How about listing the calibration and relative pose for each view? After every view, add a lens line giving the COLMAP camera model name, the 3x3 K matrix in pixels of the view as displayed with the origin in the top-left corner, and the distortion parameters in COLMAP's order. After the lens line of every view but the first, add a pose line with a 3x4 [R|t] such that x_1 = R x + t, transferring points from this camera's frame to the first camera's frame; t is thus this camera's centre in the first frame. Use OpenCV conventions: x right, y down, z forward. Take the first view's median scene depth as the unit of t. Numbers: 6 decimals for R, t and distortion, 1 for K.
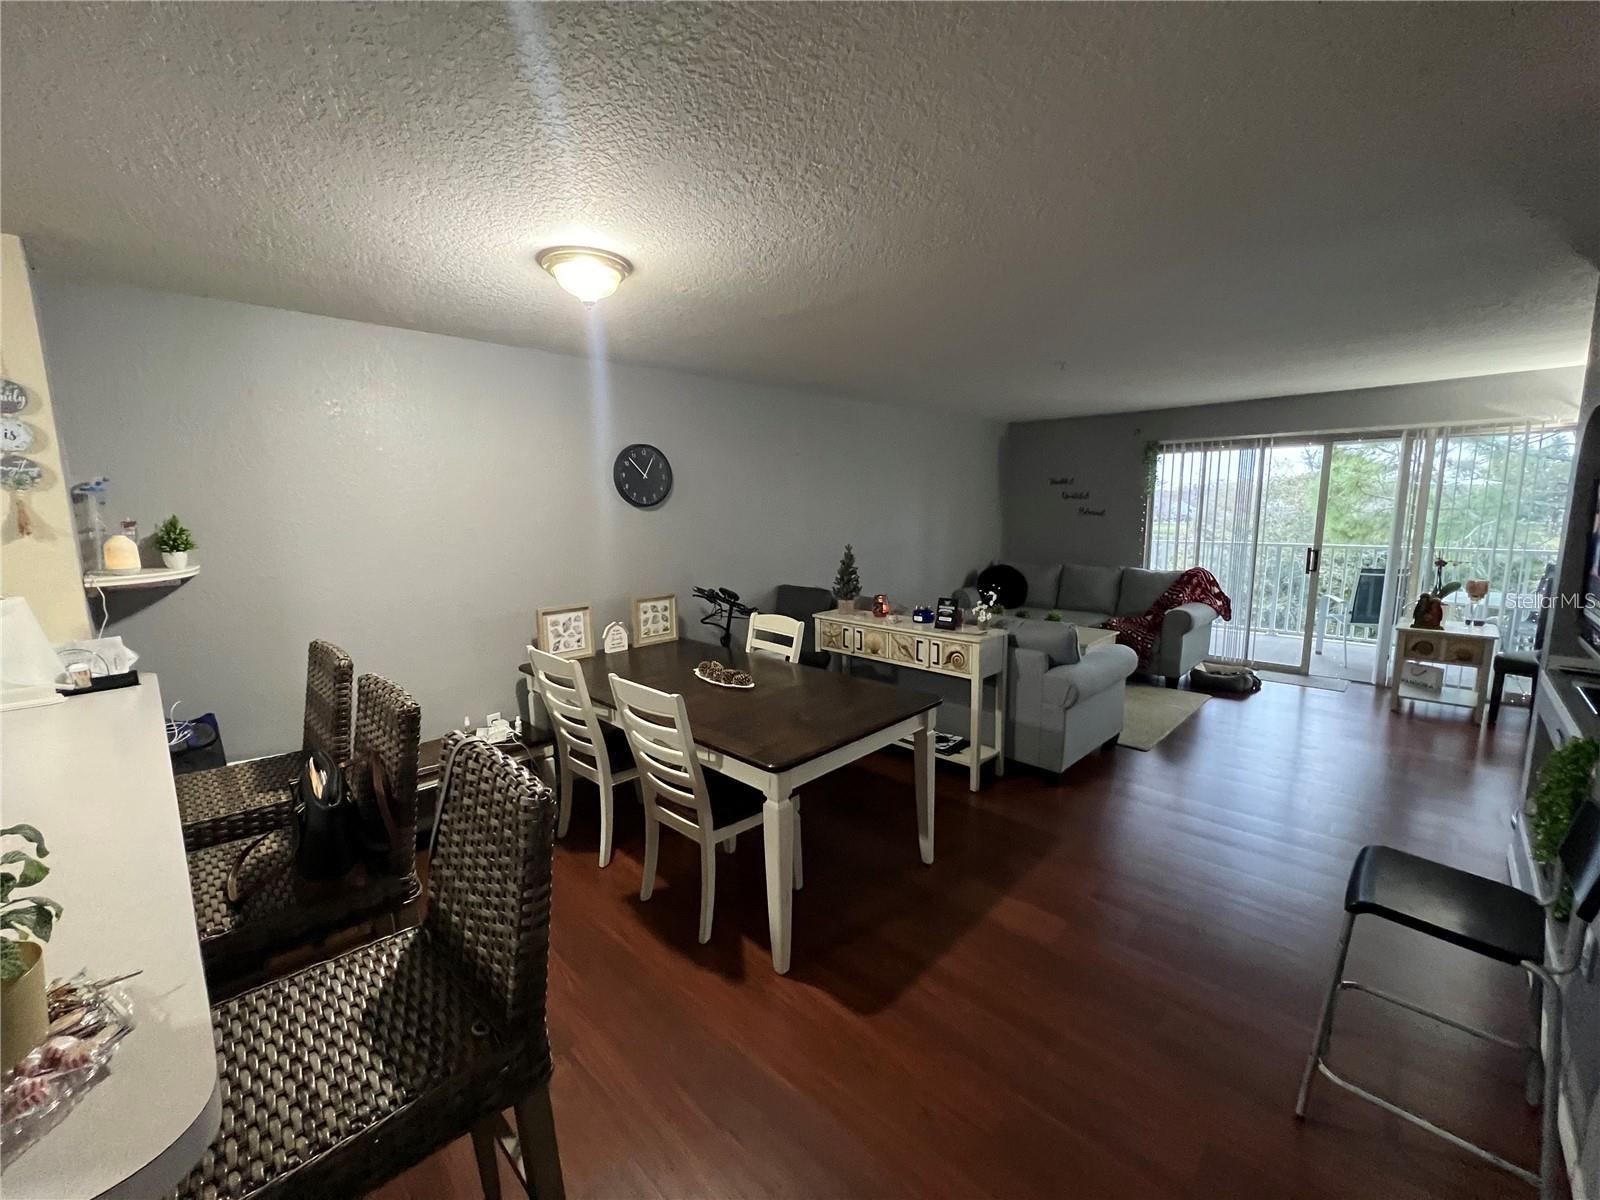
lens RADIAL K [[641.4, 0, 800.3], [0, 641.4, 600.3], [0, 0, 1]] dist [0.000193, -0.000067]
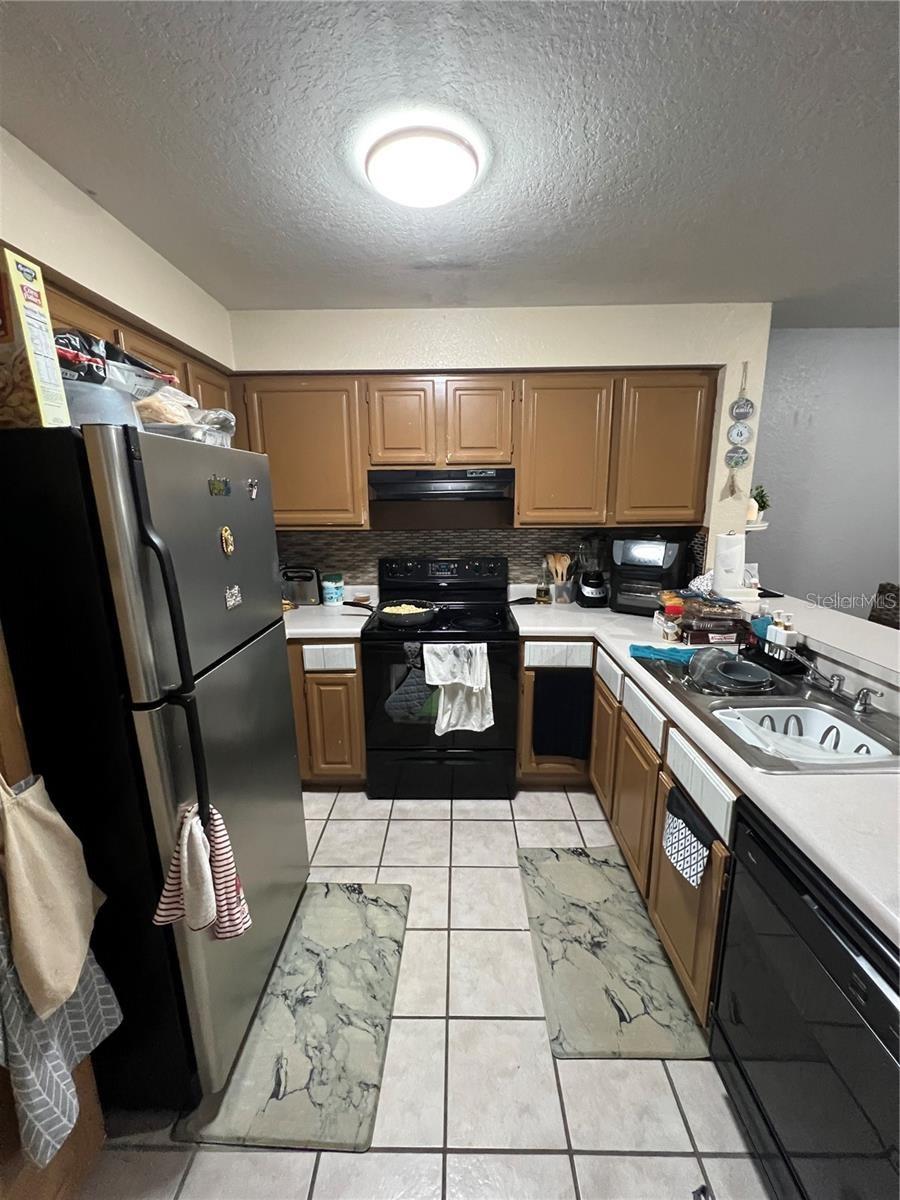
lens RADIAL K [[481.0, 0, 451.0], [0, 481.0, 598.4], [0, 0, 1]] dist [0.000193, -0.000067]
pose [[0.689545, 0.160542, -0.706225, -0.782742], [-0.106737, 0.987001, 0.120152, 0.085151], [0.716334, -0.007470, 0.697718, -0.373754]]
